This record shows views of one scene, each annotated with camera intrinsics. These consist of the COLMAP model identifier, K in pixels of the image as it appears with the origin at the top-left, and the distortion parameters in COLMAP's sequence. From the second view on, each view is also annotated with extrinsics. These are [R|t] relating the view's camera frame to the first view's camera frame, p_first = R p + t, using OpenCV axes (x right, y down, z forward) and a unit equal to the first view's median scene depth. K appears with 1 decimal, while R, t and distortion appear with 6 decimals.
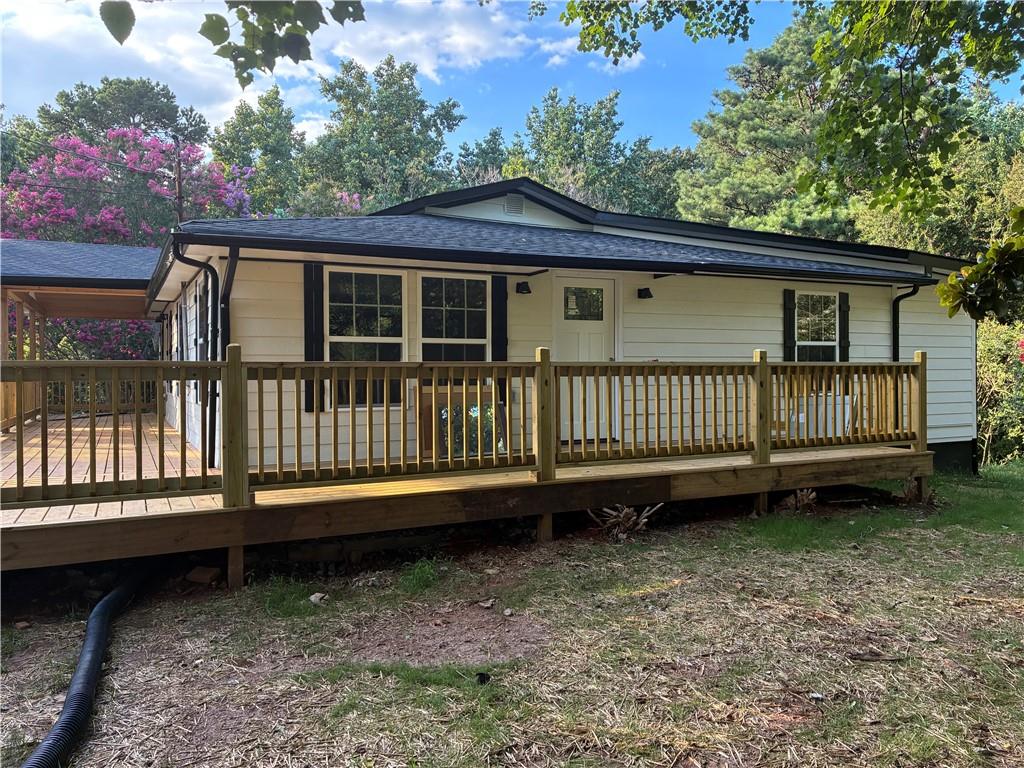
lens RADIAL K [[778.5, 0, 509.8], [0, 778.5, 373.5], [0, 0, 1]] dist [0.050917, -0.060147]
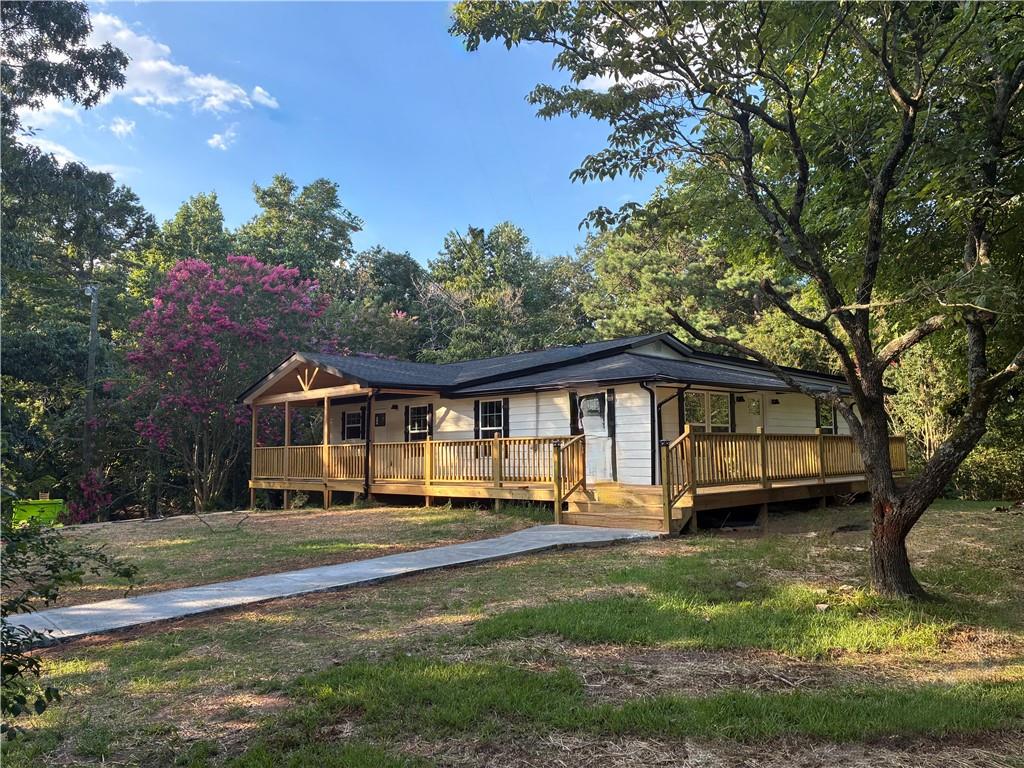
lens RADIAL K [[778.5, 0, 509.2], [0, 778.5, 379.4], [0, 0, 1]] dist [0.050917, -0.060147]
pose [[0.953247, 0.019254, 0.301577, -1.326986], [0.009750, 0.995489, -0.094375, 0.029161], [-0.302034, 0.092903, 0.948760, -0.863153]]
